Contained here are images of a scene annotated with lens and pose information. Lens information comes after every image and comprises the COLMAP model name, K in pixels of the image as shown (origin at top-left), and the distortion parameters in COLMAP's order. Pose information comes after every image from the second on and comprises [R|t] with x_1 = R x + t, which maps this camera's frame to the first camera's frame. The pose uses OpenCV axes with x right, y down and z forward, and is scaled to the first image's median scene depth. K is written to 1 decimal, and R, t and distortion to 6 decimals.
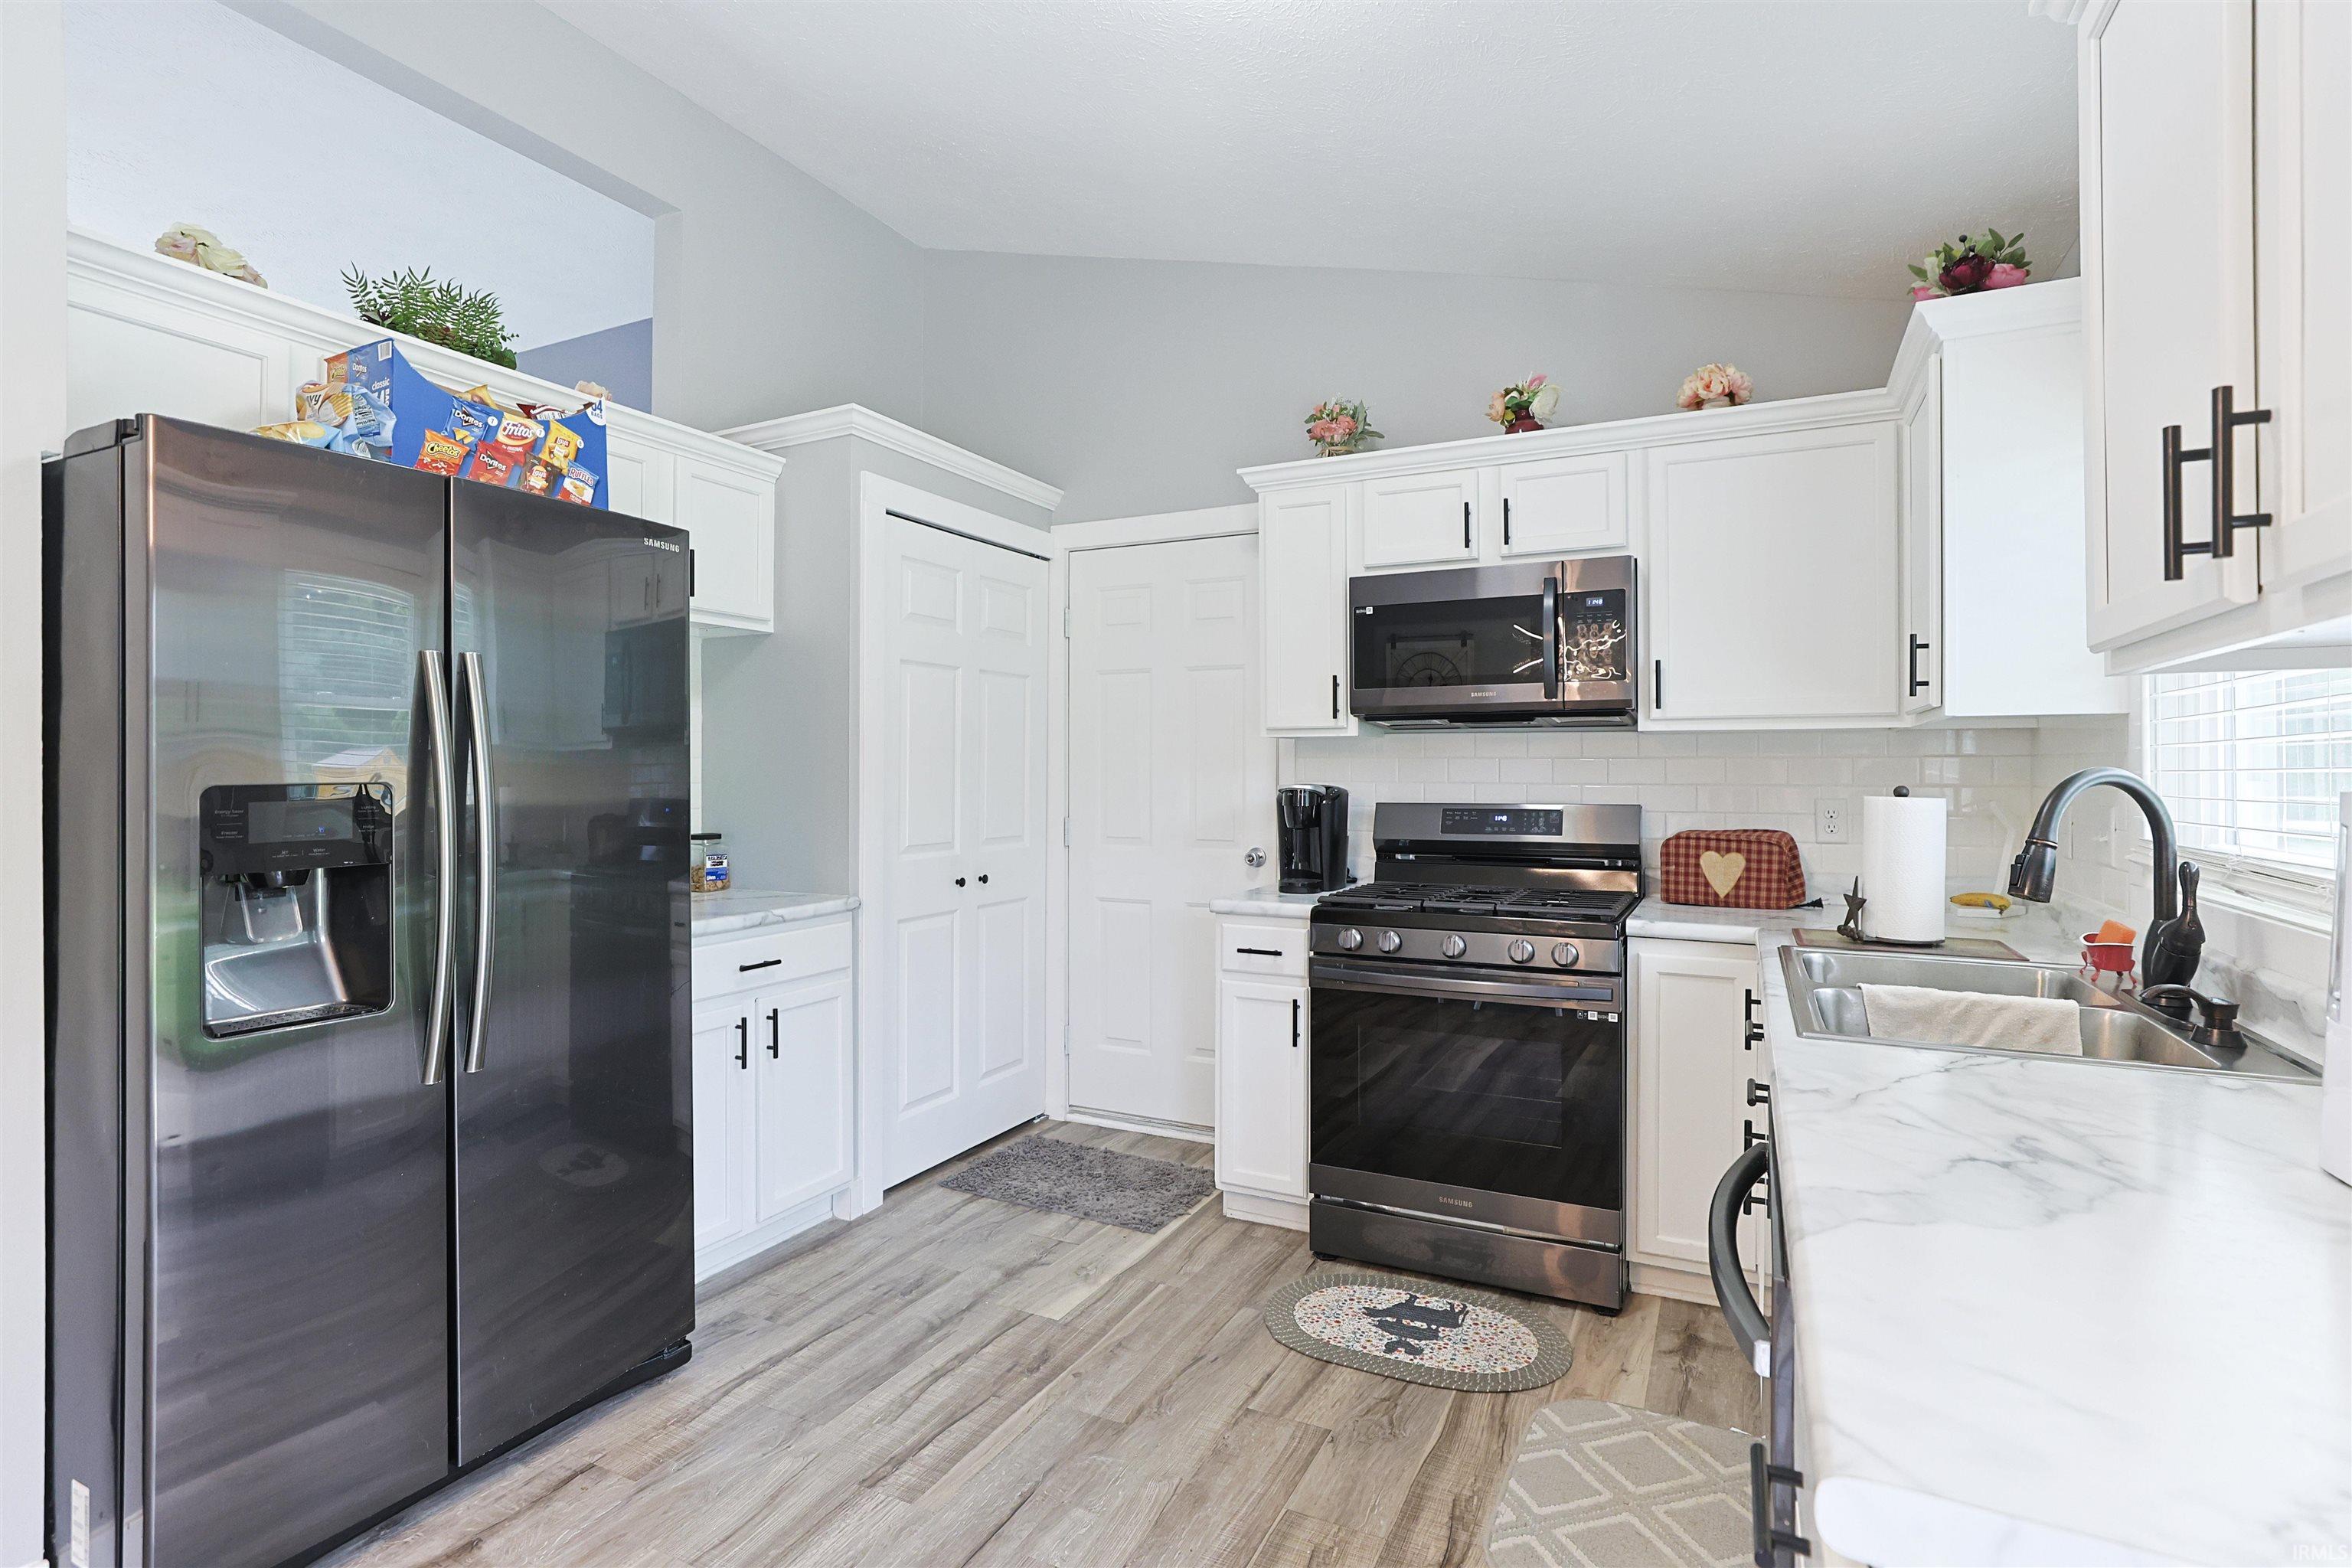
lens RADIAL K [[1129.6, 0, 1143.9], [0, 1129.6, 763.3], [0, 0, 1]] dist [-0.020402, 0.010574]
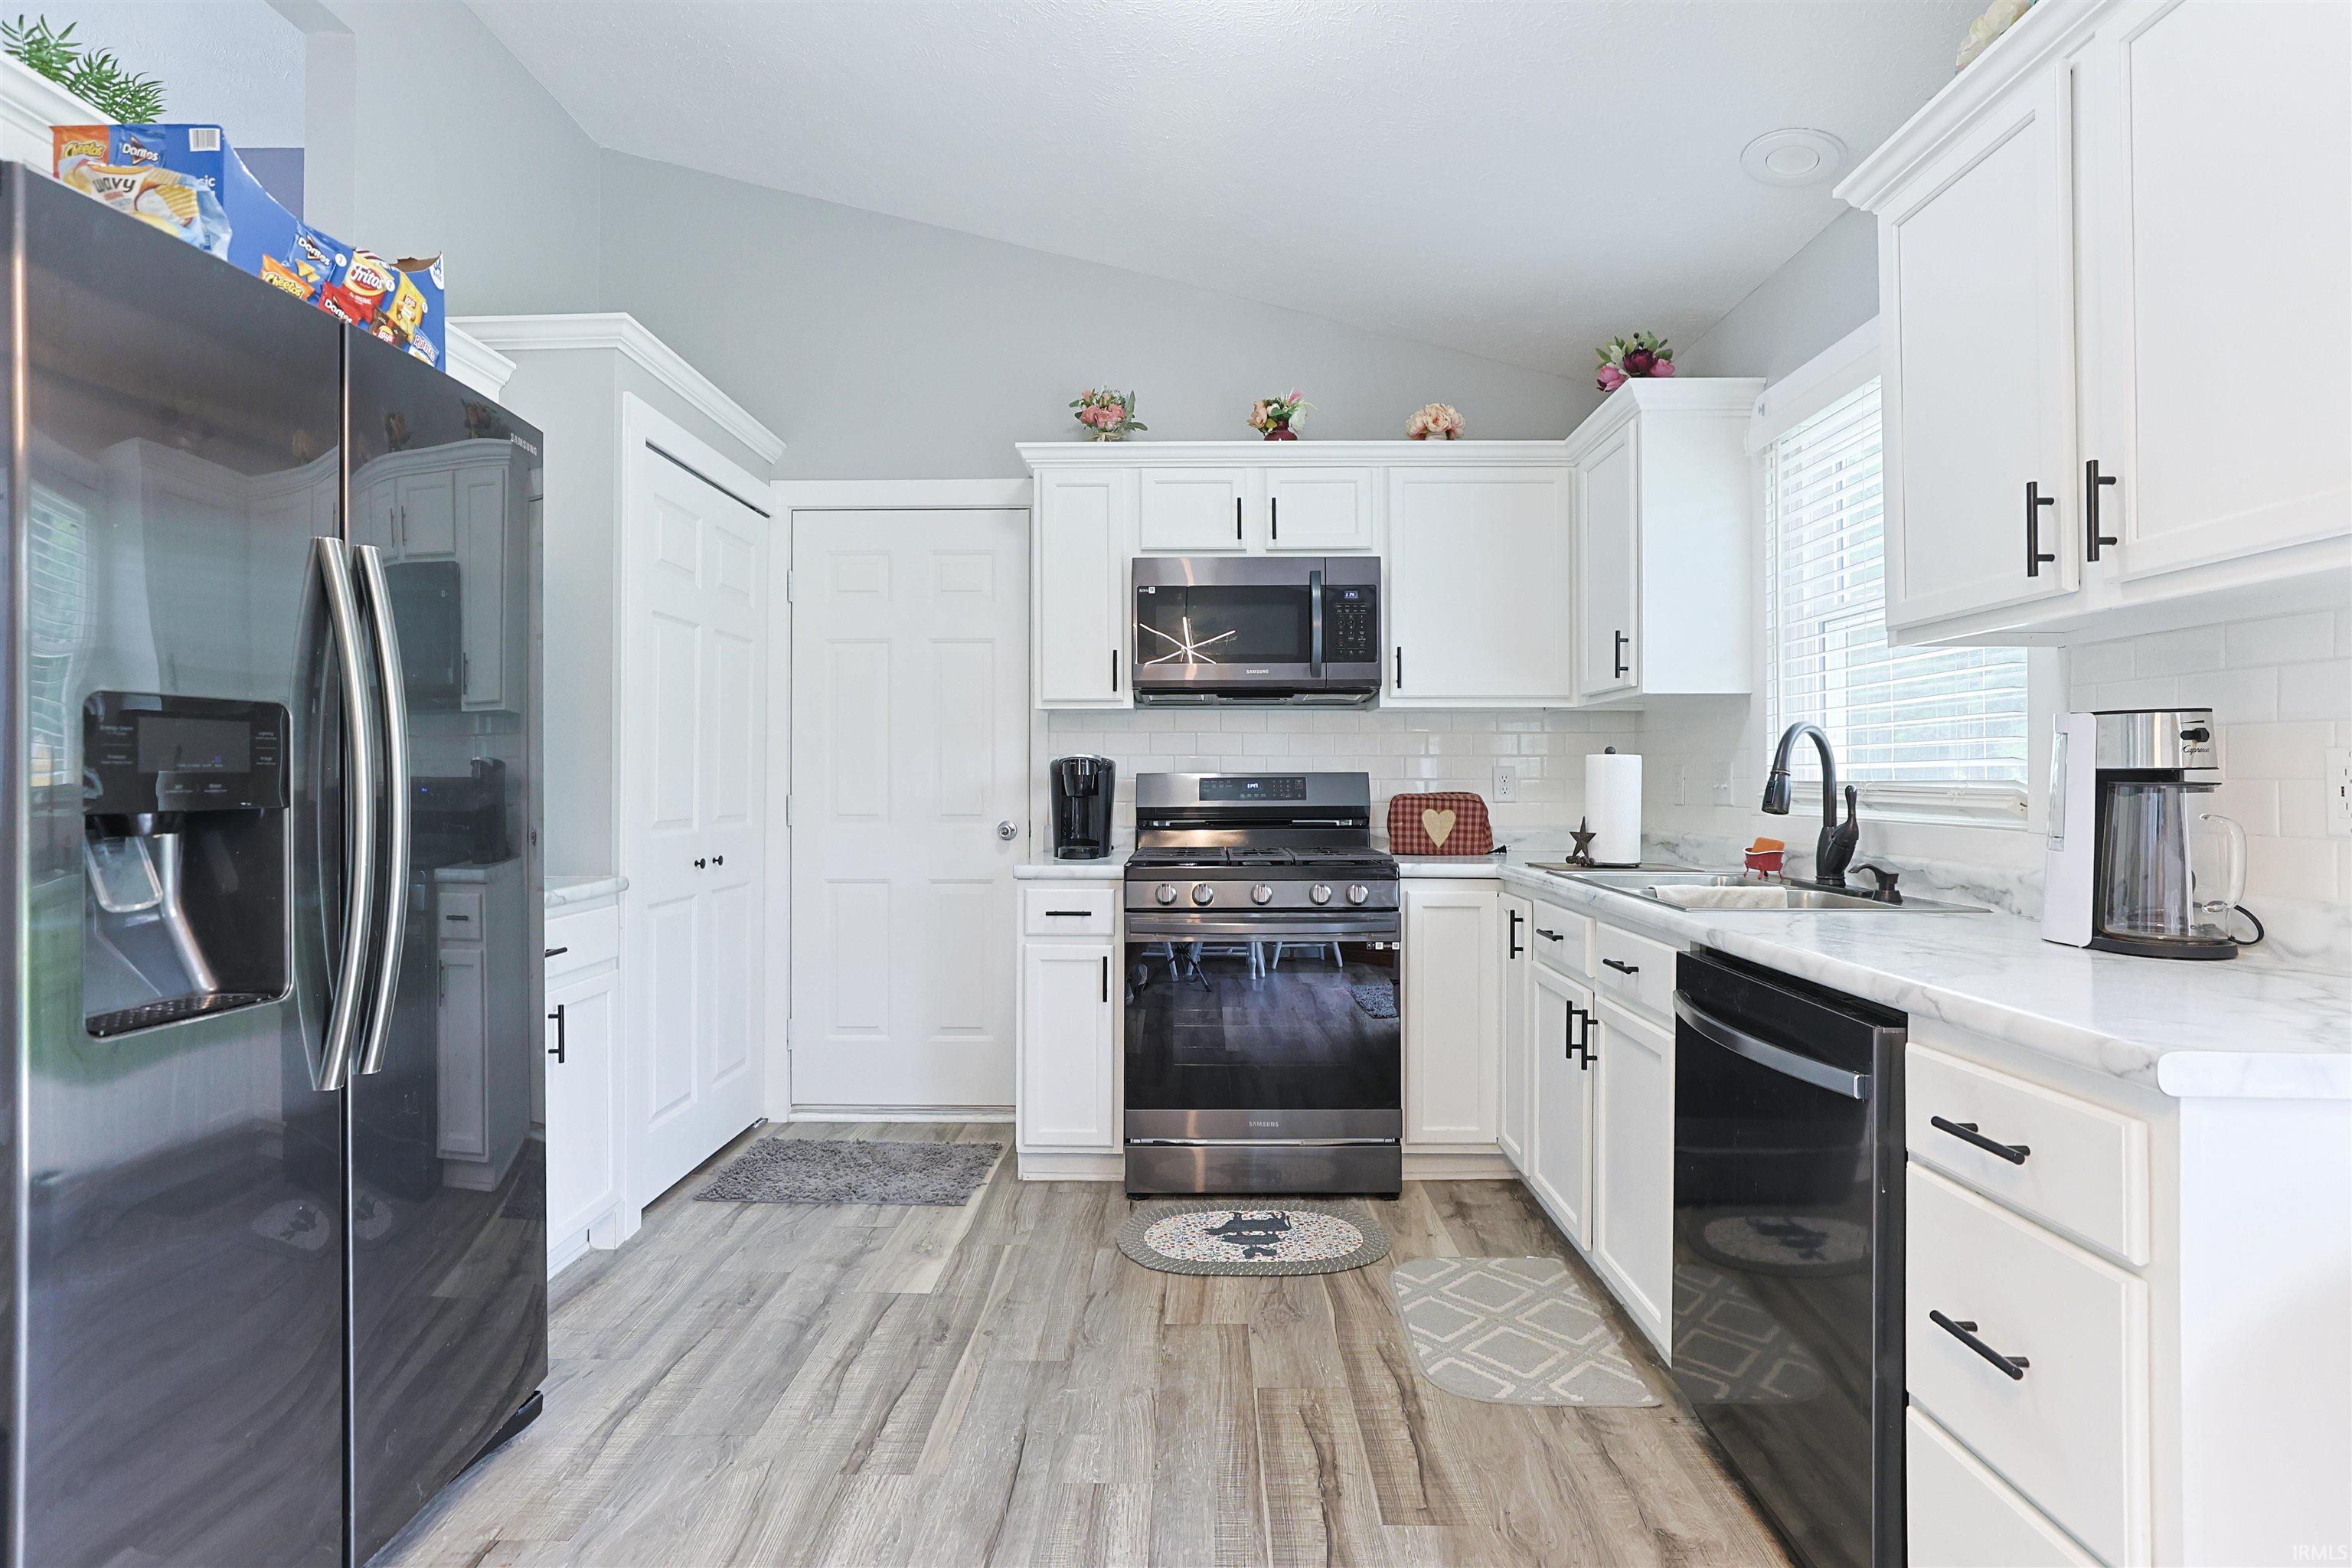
lens RADIAL K [[1158.6, 0, 1160.2], [0, 1158.6, 767.6], [0, 0, 1]] dist [-0.019268, 0.008942]
pose [[0.900278, 0.003809, 0.435298, -0.312901], [-0.002814, 0.999992, -0.002930, 0.040984], [-0.435306, 0.001412, 0.900282, 0.014926]]
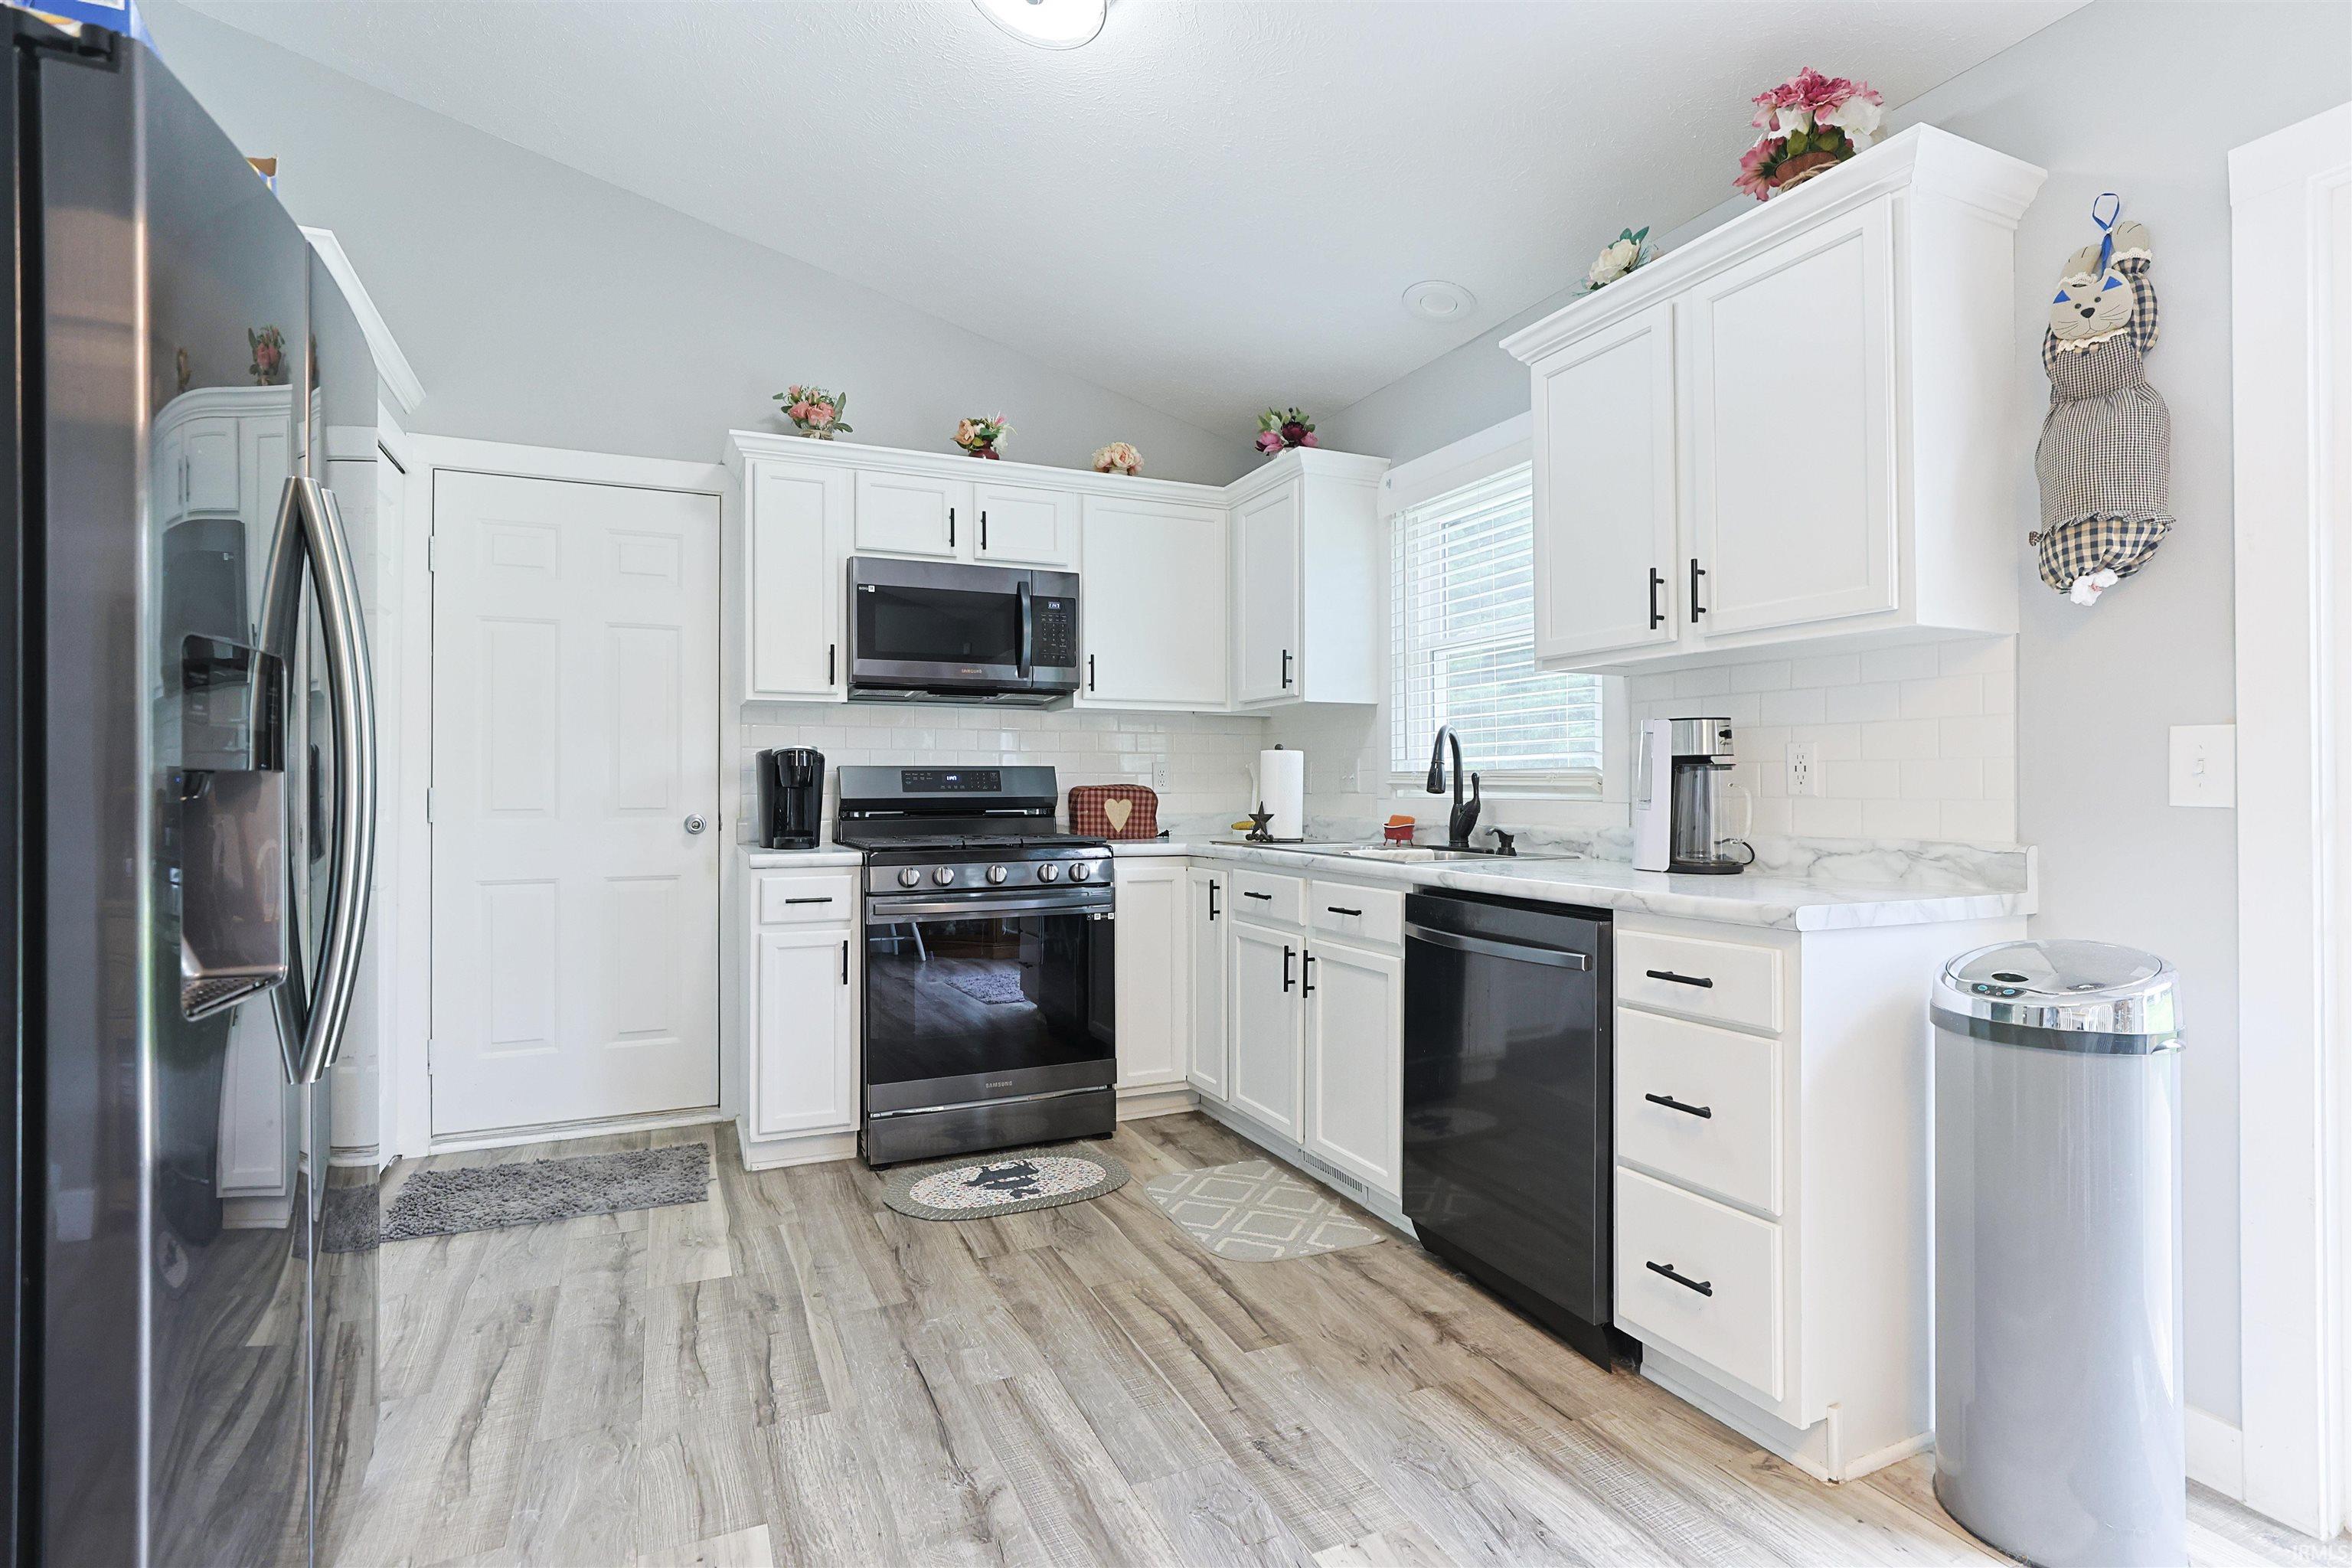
lens RADIAL K [[1158.6, 0, 1168.0], [0, 1158.6, 775.6], [0, 0, 1]] dist [-0.019268, 0.008942]
pose [[0.625617, 0.005911, 0.780108, -0.585165], [-0.004264, 0.999982, -0.004157, 0.059576], [-0.780118, -0.000726, 0.625632, 0.074017]]
